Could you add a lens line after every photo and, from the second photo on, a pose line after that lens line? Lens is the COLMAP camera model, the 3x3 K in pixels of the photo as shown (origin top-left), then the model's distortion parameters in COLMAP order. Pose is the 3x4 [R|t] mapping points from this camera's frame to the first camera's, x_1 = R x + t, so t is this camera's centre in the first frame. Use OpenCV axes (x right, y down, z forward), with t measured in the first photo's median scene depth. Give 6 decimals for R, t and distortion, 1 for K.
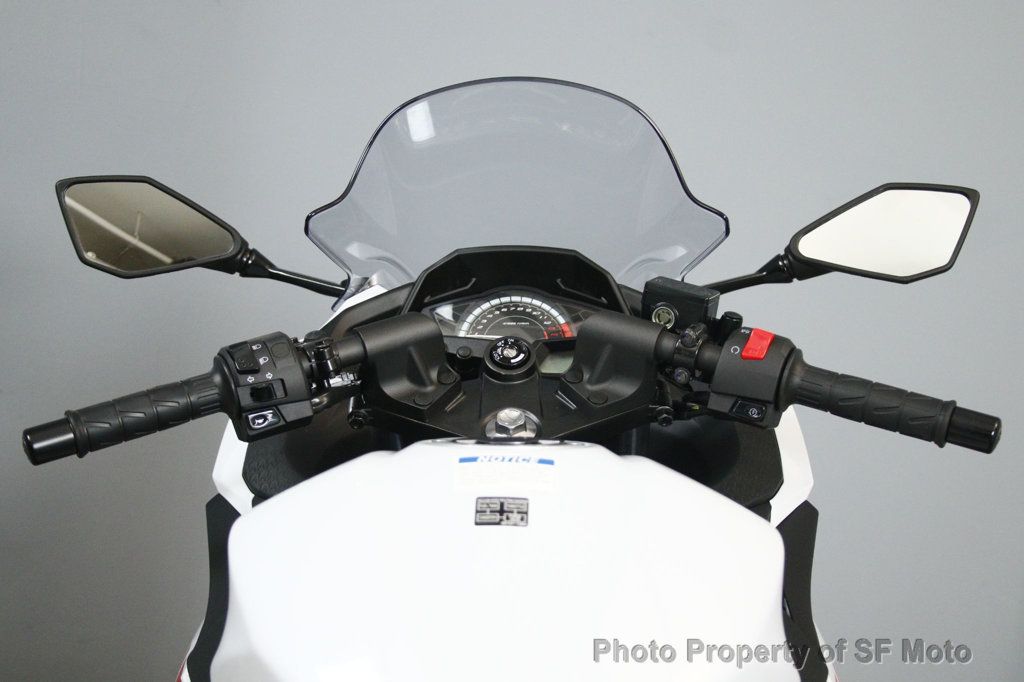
lens RADIAL K [[1755.5, 0, 509.2], [0, 1755.5, 349.9], [0, 0, 1]] dist [0.013301, 0.000000]
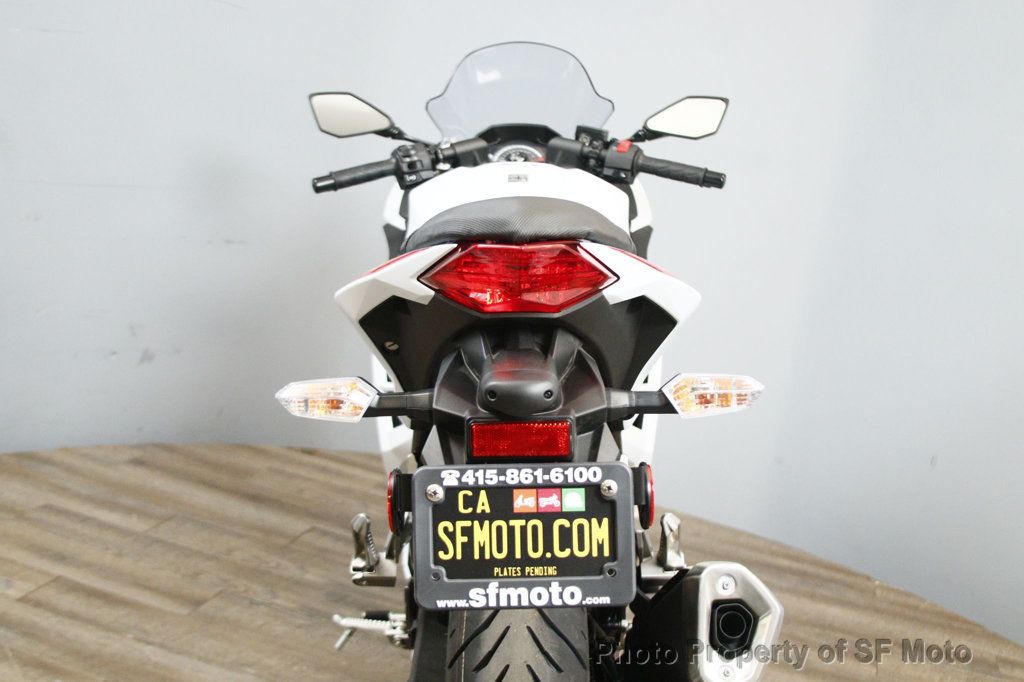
lens RADIAL K [[1334.8, 0, 518.4], [0, 1334.8, 341.7], [0, 0, 1]] dist [-0.010789, 0.000000]
pose [[0.999843, -0.000821, 0.017710, -0.032153], [0.001475, 0.999315, -0.036980, 0.337101], [-0.017667, 0.037000, 0.999159, -0.799547]]
